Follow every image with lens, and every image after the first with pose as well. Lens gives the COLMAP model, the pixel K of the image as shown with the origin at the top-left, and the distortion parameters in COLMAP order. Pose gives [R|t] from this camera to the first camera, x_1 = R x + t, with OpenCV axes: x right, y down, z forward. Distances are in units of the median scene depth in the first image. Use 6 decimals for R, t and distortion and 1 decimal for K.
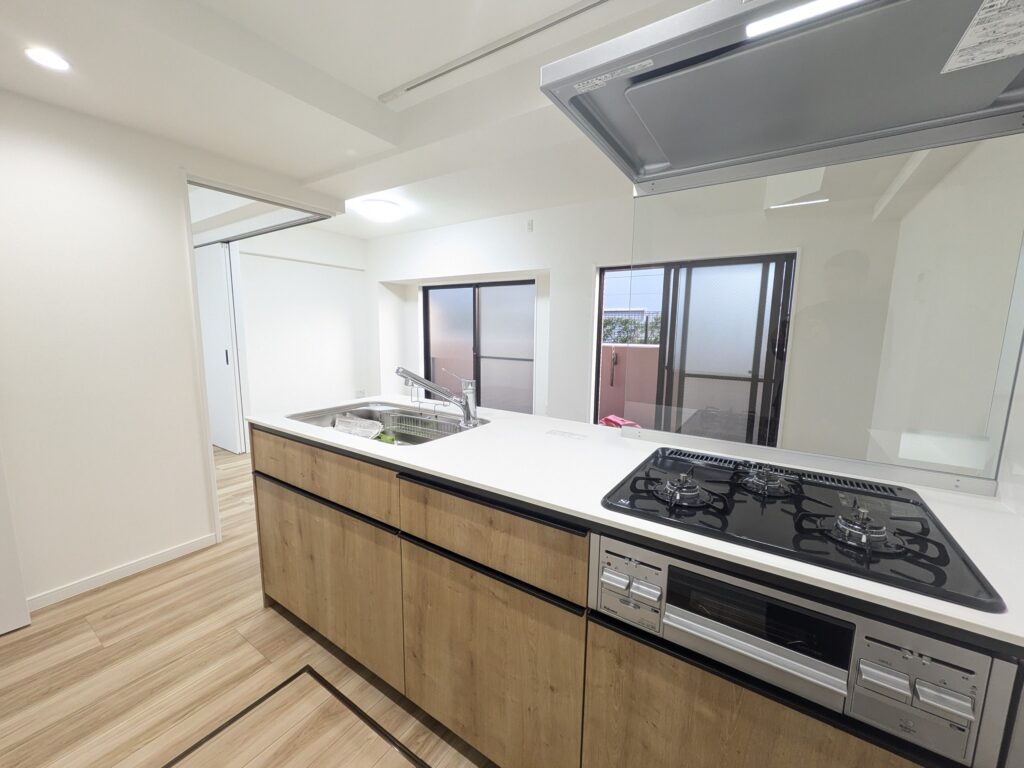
lens RADIAL K [[401.5, 0, 516.4], [0, 401.5, 384.7], [0, 0, 1]] dist [0.000141, 0.000017]
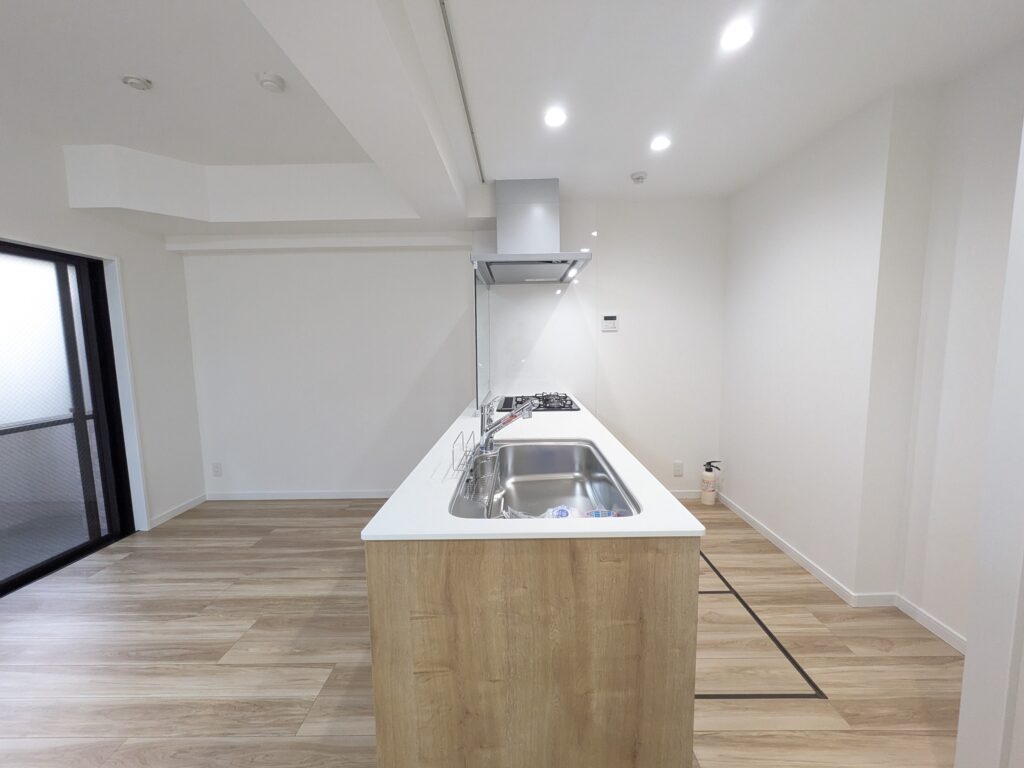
lens RADIAL K [[403.8, 0, 519.2], [0, 403.8, 385.9], [0, 0, 1]] dist [-0.002620, 0.000071]
pose [[-0.544031, -0.096694, 0.833475, -1.041123], [0.124125, 0.973134, 0.193916, -0.255696], [-0.829834, 0.208951, -0.517412, 1.545649]]
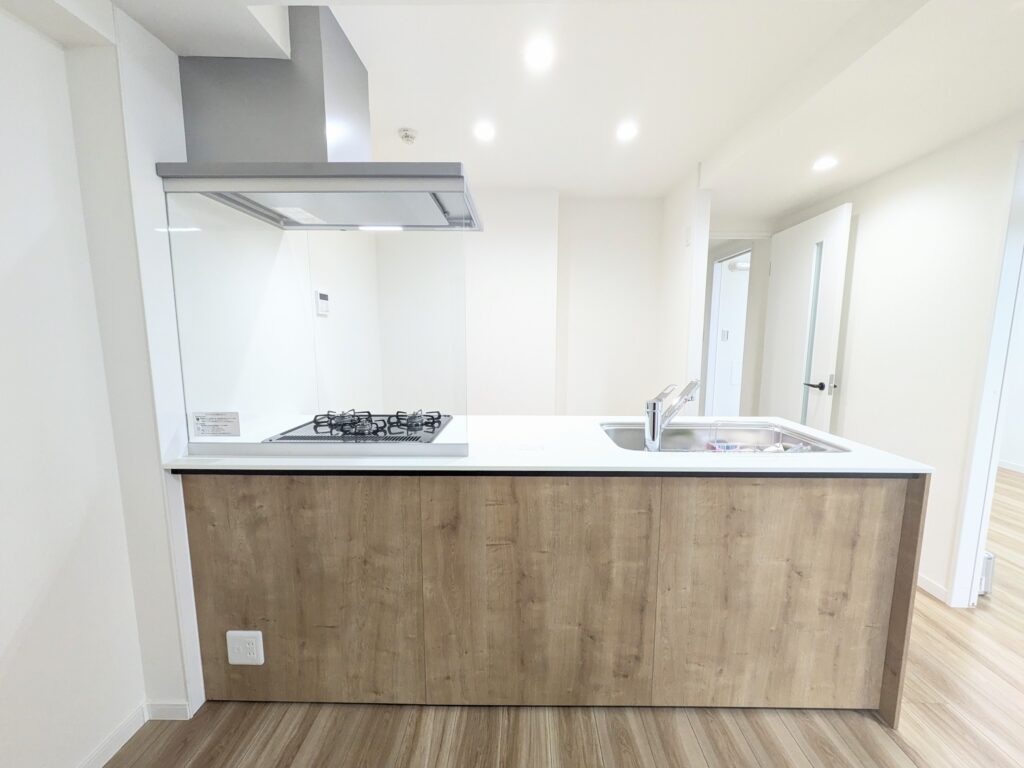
lens RADIAL K [[404.7, 0, 517.7], [0, 404.7, 385.2], [0, 0, 1]] dist [-0.000132, 0.000392]
pose [[-0.842764, 0.051522, -0.535813, 0.621750], [-0.089795, 0.968005, 0.234316, -0.231658], [0.530742, 0.245586, -0.811173, 1.645682]]
